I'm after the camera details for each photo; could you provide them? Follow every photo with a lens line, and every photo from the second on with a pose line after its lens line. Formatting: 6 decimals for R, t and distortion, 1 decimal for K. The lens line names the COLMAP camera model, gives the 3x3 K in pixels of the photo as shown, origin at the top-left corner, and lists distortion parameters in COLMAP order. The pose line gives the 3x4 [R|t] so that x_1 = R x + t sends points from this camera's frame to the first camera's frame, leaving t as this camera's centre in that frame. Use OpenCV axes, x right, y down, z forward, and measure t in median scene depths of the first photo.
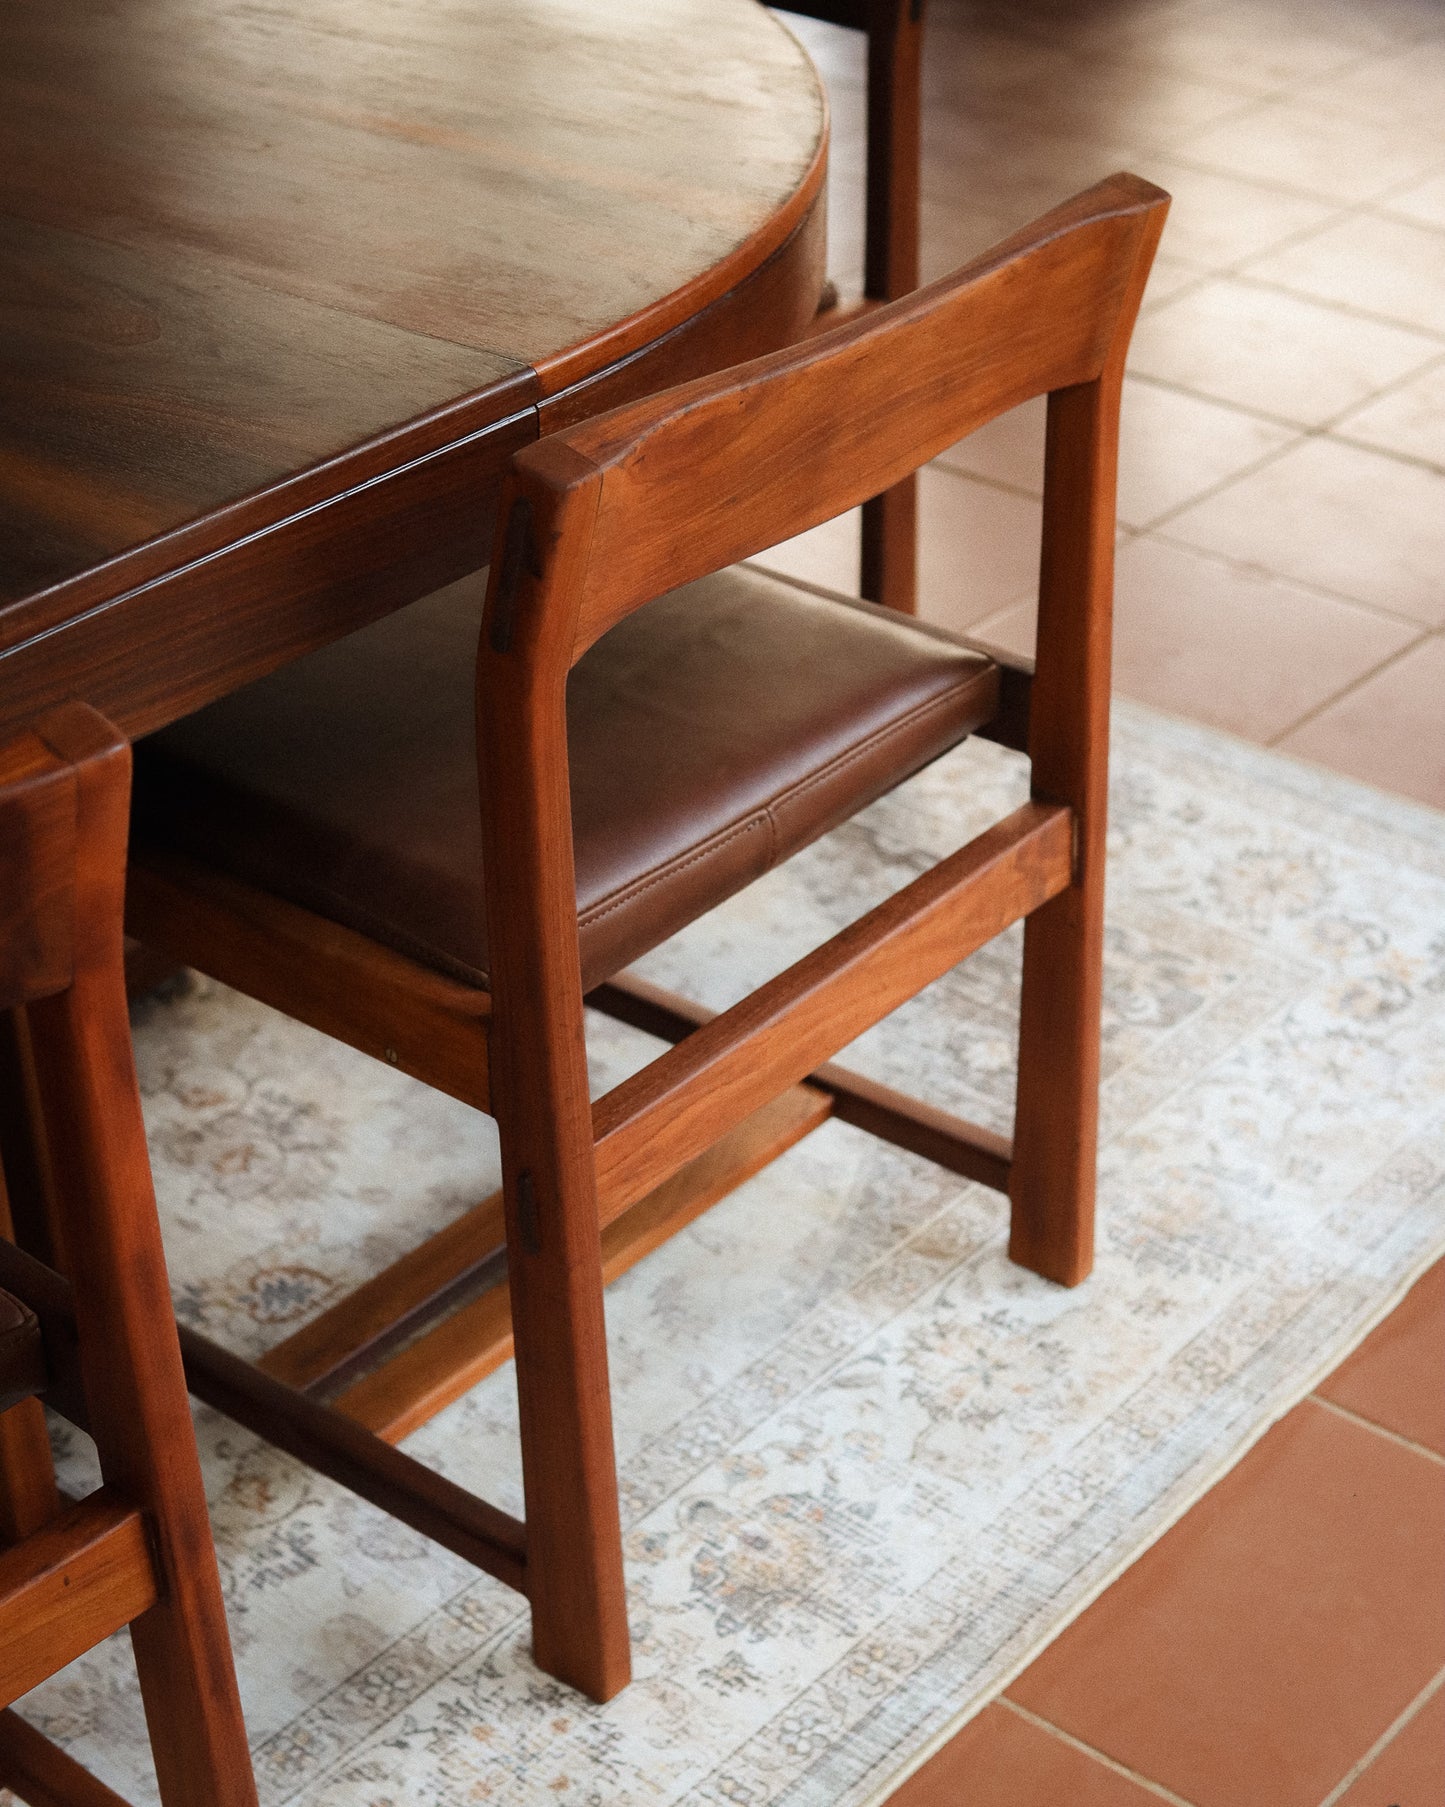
lens RADIAL K [[3214.1, 0, 691.9], [0, 3214.1, 907.3], [0, 0, 1]] dist [-0.166894, -0.123758]
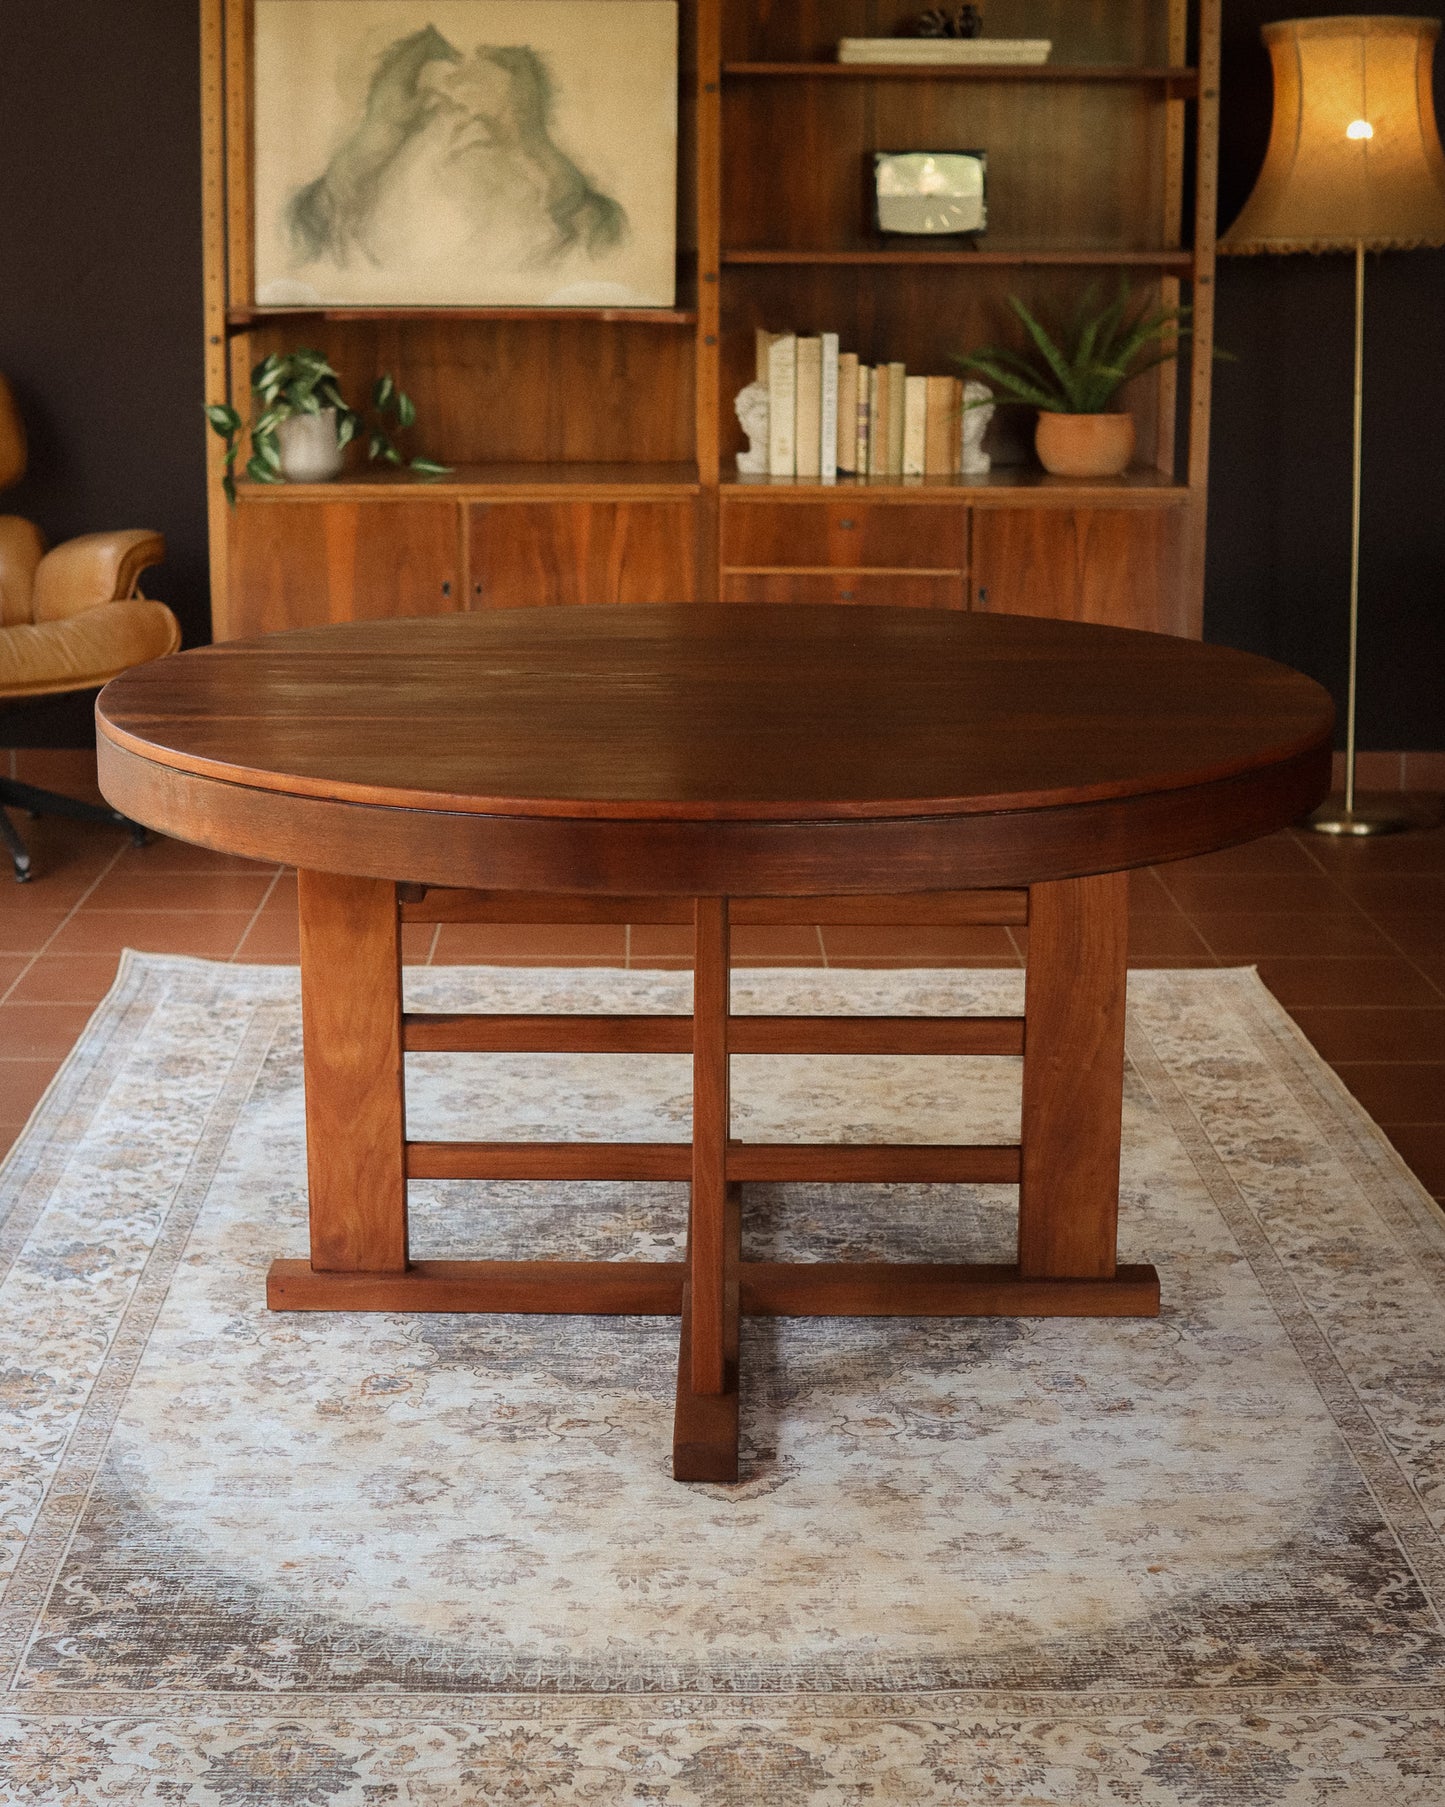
lens RADIAL K [[3214.1, 0, 691.9], [0, 3214.1, 907.3], [0, 0, 1]] dist [-0.166894, -0.123758]
pose [[-0.750692, 0.155714, -0.642040, 0.698735], [-0.340452, 0.741669, 0.577944, -0.963892], [0.566175, 0.652442, -0.503751, 1.575907]]
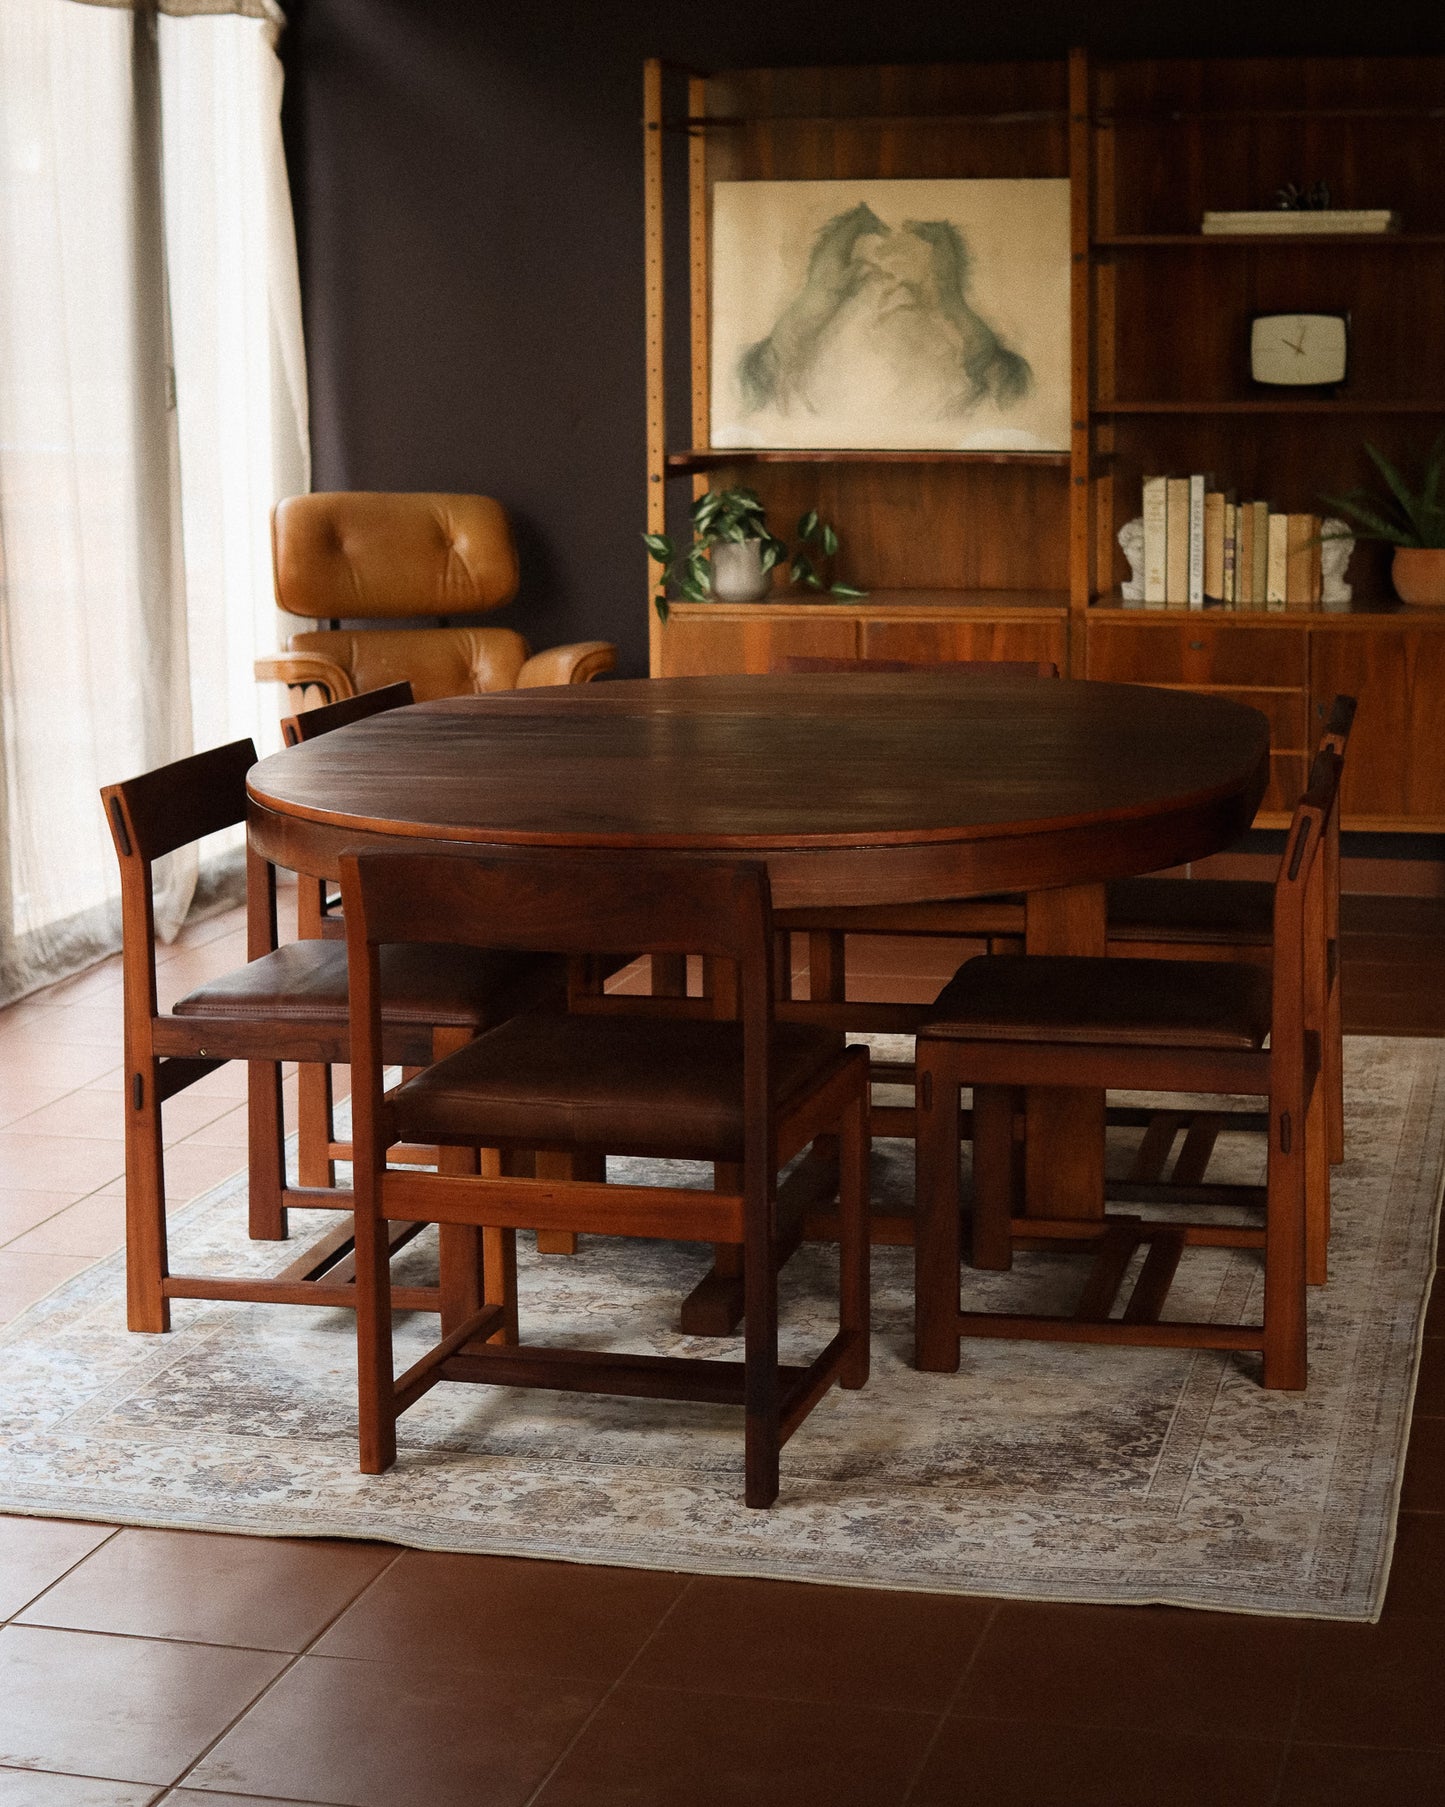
lens RADIAL K [[3396.2, 0, 765.6], [0, 3396.2, 902.7], [0, 0, 1]] dist [-0.173831, -0.192963]
pose [[-0.889541, 0.095355, -0.446793, 0.624301], [-0.222381, 0.763919, 0.605784, -1.330838], [0.399078, 0.638228, -0.658332, 2.153046]]
